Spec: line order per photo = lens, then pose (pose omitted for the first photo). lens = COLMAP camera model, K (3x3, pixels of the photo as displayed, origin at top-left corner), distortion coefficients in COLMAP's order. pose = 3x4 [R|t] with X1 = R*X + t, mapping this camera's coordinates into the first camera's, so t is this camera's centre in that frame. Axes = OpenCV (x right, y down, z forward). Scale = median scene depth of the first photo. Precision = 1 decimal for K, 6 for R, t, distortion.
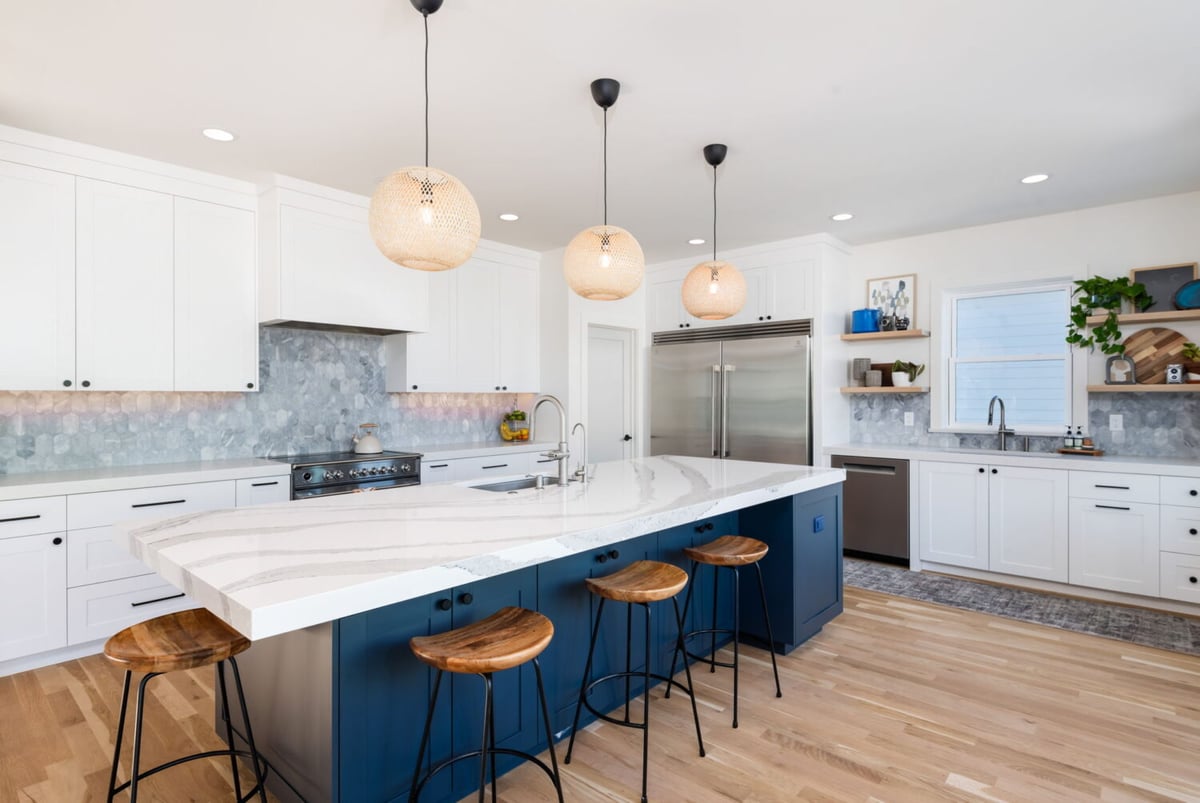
lens RADIAL K [[592.6, 0, 610.6], [0, 592.6, 399.3], [0, 0, 1]] dist [0.007752, -0.013018]
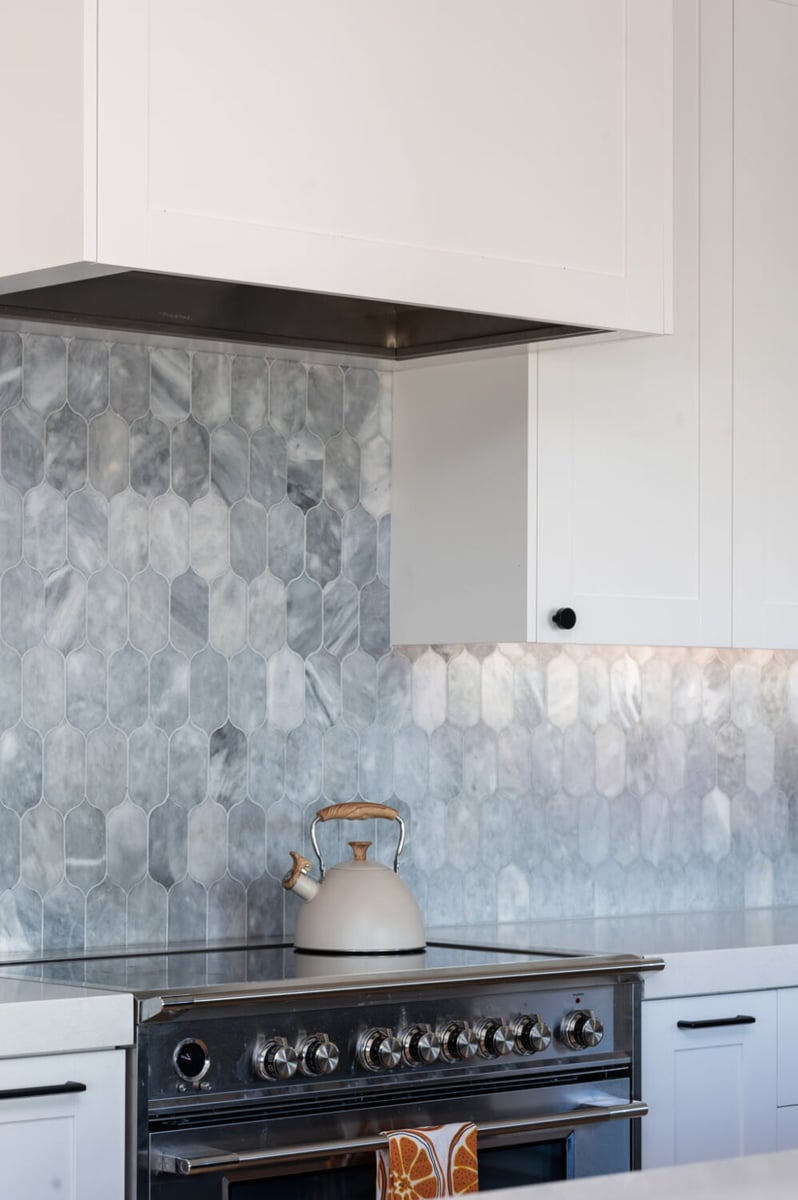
lens RADIAL K [[2936.7, 0, 410.5], [0, 2936.7, 608.7], [0, 0, 1]] dist [-0.094100, 0.000000]
pose [[0.990830, -0.002482, -0.135089, -0.259589], [-0.003059, 0.999163, -0.040792, 0.016906], [0.135077, 0.040831, 0.989993, 0.039931]]
